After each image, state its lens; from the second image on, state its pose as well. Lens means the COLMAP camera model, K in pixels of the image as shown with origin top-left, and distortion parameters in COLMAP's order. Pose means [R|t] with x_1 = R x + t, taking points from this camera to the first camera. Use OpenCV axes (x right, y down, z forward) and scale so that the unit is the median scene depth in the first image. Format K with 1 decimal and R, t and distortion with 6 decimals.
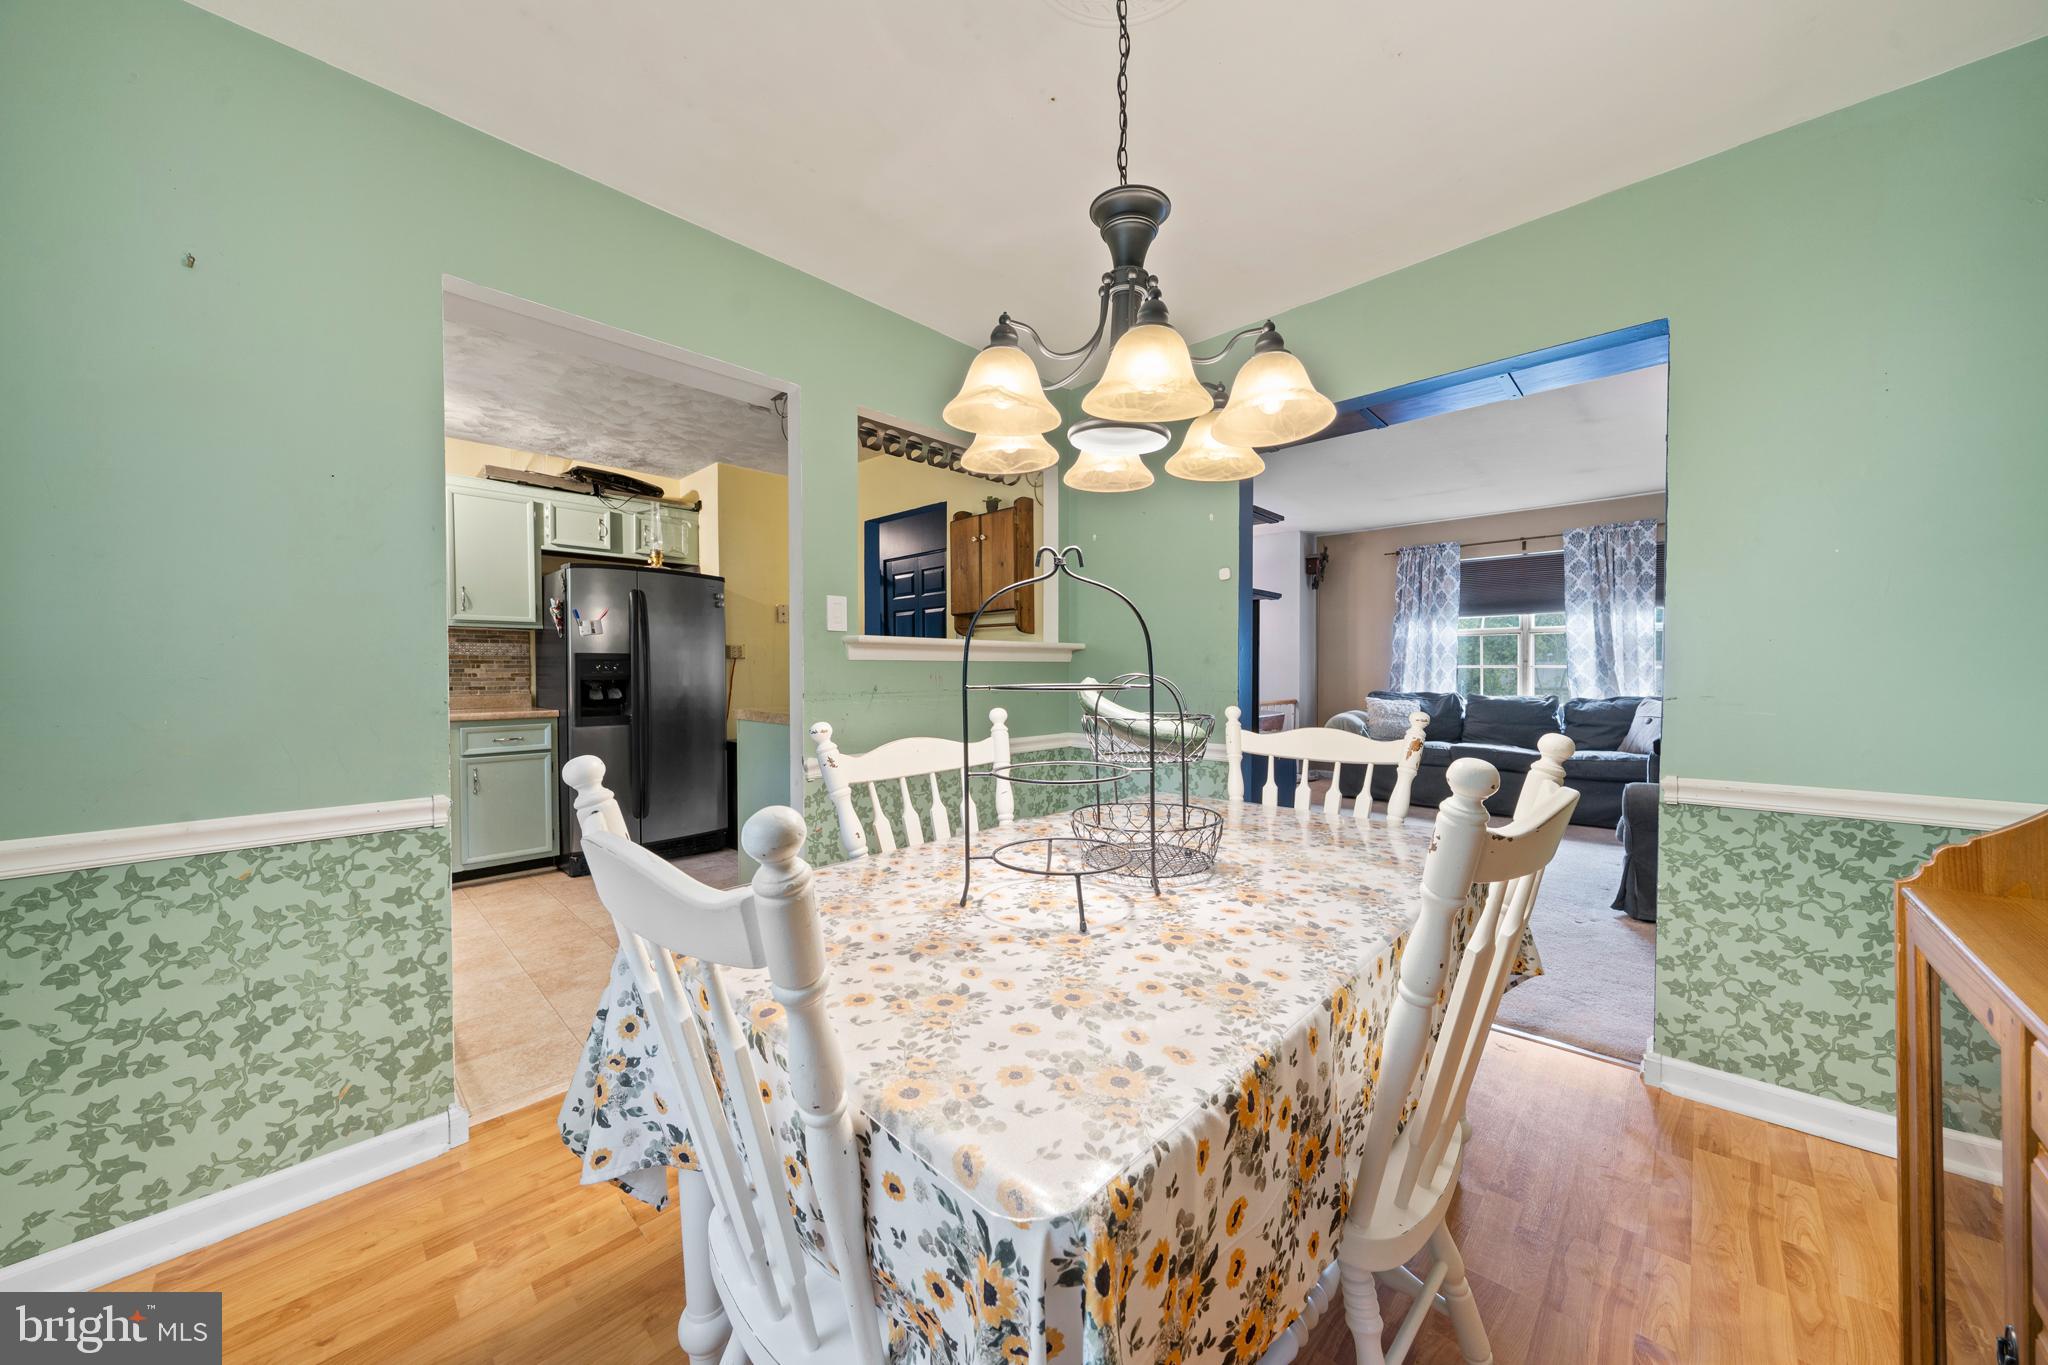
lens RADIAL K [[724.2, 0, 1025.3], [0, 724.2, 674.8], [0, 0, 1]] dist [0.011869, -0.001818]
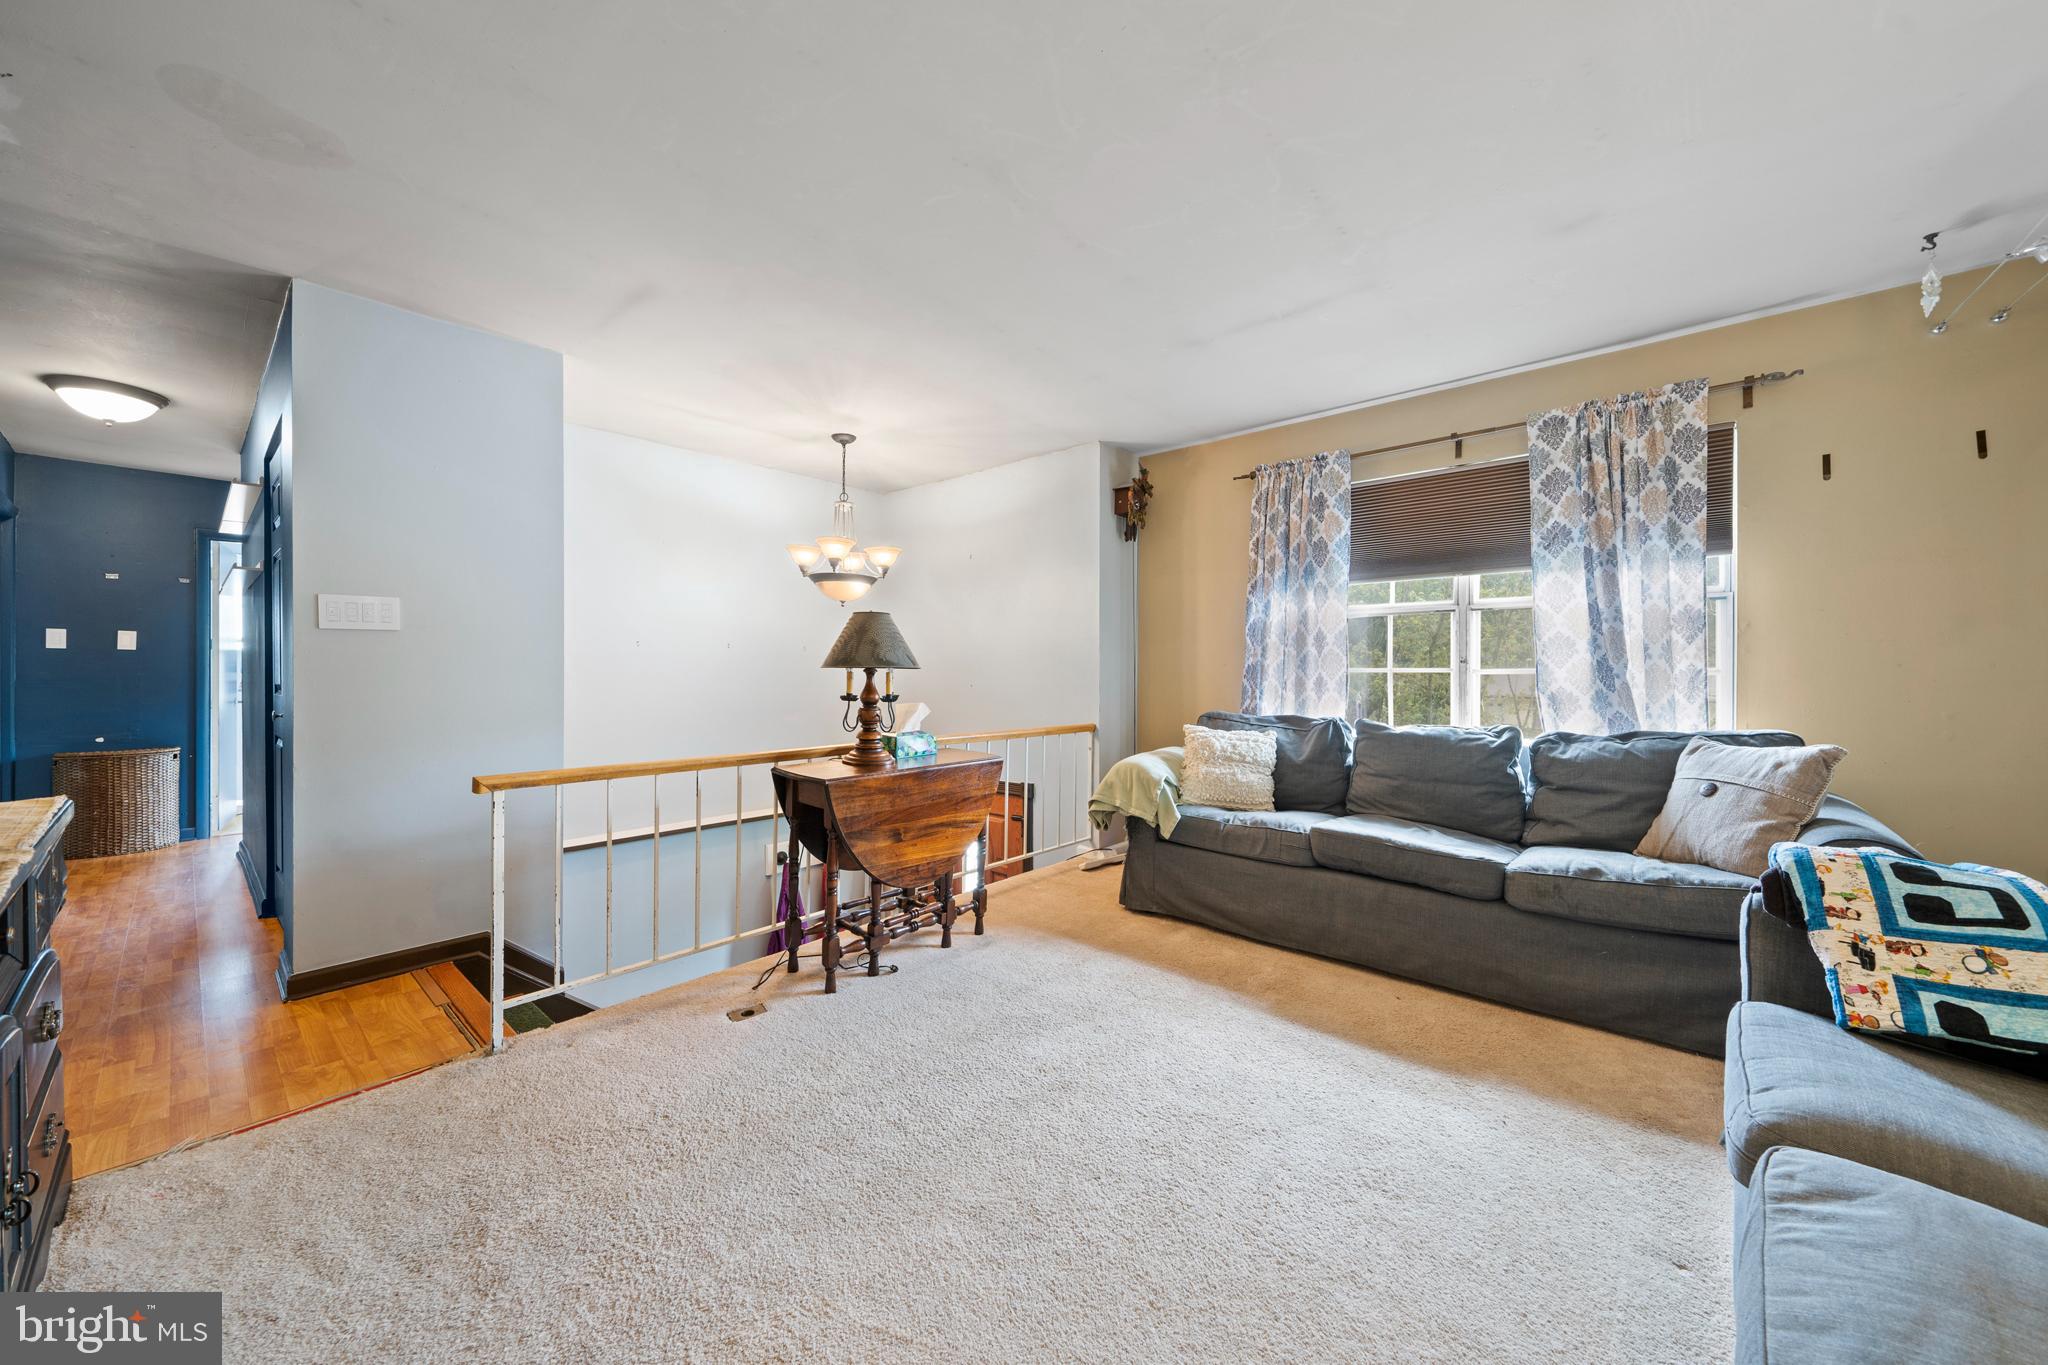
lens RADIAL K [[764.9, 0, 1017.1], [0, 764.9, 657.6], [0, 0, 1]] dist [0.022838, 0.000306]
pose [[0.999300, 0.004121, 0.037172, 0.342335], [-0.003279, 0.999737, -0.022687, -0.007091], [-0.037256, 0.022549, 0.999051, 0.448533]]
